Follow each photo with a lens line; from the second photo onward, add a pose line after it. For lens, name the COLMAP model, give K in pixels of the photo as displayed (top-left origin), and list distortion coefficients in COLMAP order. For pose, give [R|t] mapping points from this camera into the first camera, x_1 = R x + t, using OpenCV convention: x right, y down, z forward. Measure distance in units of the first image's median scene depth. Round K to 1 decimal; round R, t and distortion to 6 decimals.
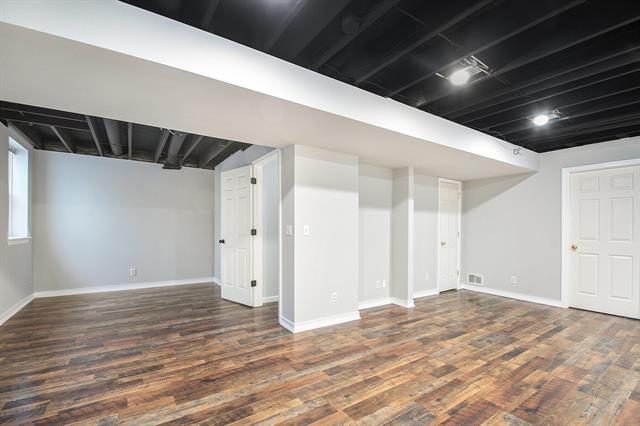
lens RADIAL K [[285.0, 0, 321.5], [0, 285.0, 228.3], [0, 0, 1]] dist [-0.001259, -0.010870]
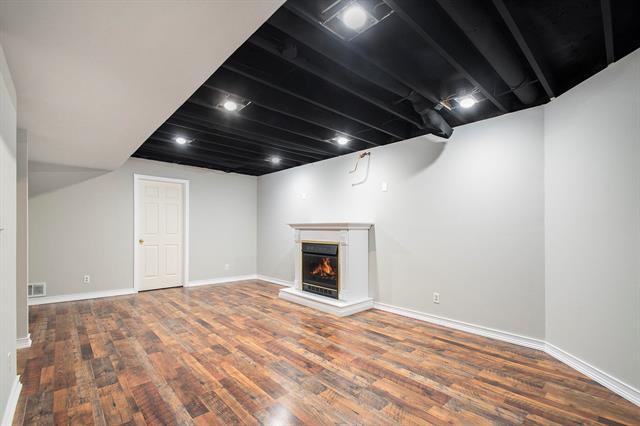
lens RADIAL K [[285.0, 0, 321.5], [0, 285.0, 228.3], [0, 0, 1]] dist [-0.001259, -0.010870]
pose [[-0.161996, -0.010241, 0.986738, -0.724900], [-0.006184, 0.999937, 0.009363, -0.005508], [-0.986772, -0.004586, -0.162049, 0.736312]]
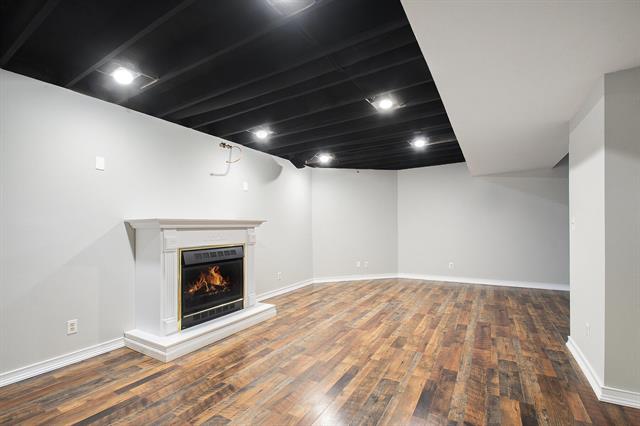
lens RADIAL K [[272.1, 0, 316.1], [0, 272.1, 225.6], [0, 0, 1]] dist [-0.011673, -0.000356]
pose [[-0.914869, 0.002516, -0.403744, 1.135457], [0.005051, 0.999974, -0.005213, 0.014751], [0.403720, -0.006809, -0.914857, 1.786572]]
